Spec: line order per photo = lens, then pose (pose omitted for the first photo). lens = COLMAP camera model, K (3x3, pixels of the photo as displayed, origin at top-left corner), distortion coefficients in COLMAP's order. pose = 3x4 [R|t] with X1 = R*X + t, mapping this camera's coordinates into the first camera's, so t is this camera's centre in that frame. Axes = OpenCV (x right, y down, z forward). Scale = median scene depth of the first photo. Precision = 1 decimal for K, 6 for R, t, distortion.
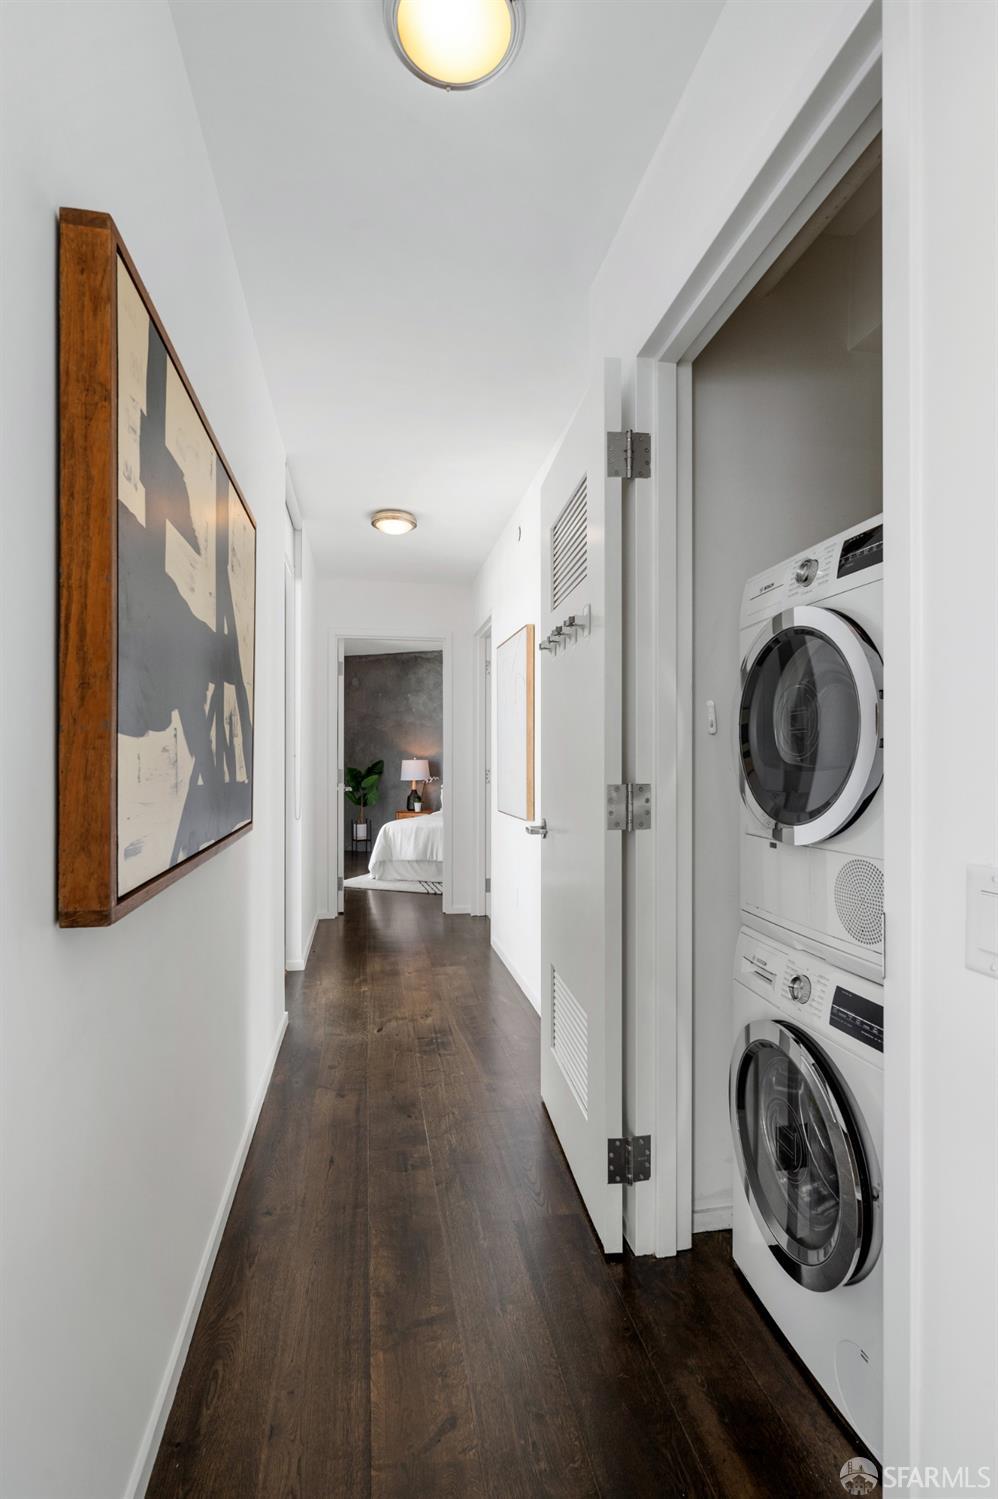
lens RADIAL K [[709.2, 0, 500.5], [0, 709.2, 752.4], [0, 0, 1]] dist [-0.001398, -0.000716]
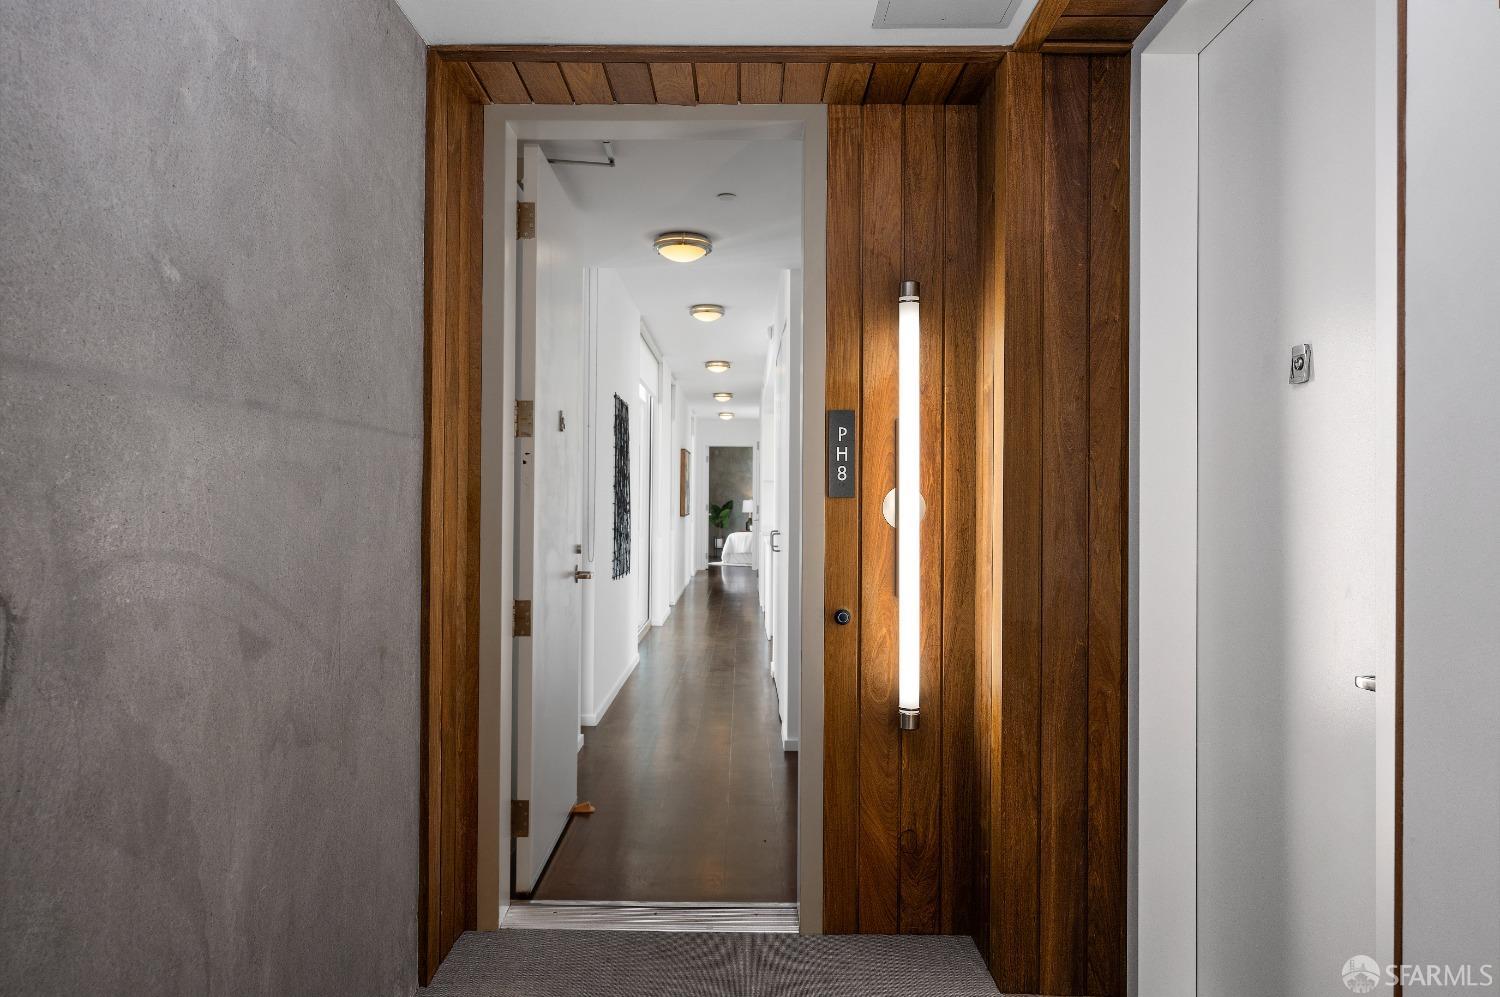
lens RADIAL K [[967.1, 0, 748.5], [0, 967.1, 497.3], [0, 0, 1]] dist [0.000071, 0.000004]
pose [[0.983666, 0.008903, -0.179785, 0.329852], [-0.008301, 0.999957, 0.004098, -0.006768], [0.179814, -0.002539, 0.983697, -1.446978]]
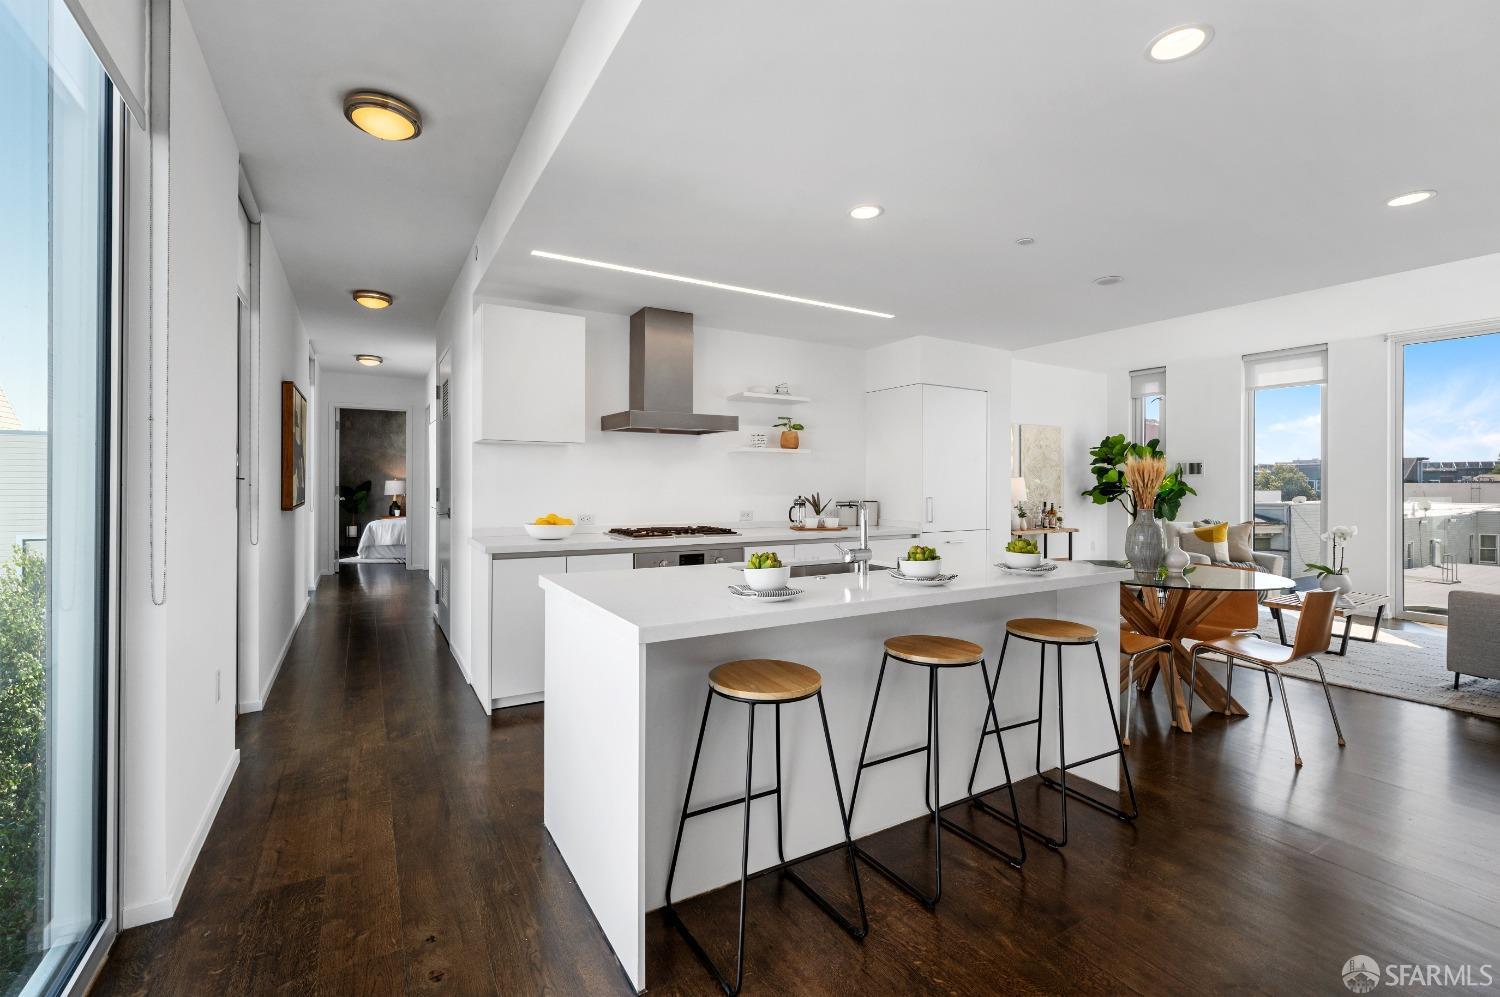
lens RADIAL K [[641.8, 0, 739.2], [0, 641.8, 480.3], [0, 0, 1]] dist [0.002309, -0.000252]
pose [[0.941711, 0.006333, 0.336363, 0.112222], [-0.007480, 0.999970, 0.002114, 0.002621], [-0.336340, -0.004506, 0.941730, -0.530008]]
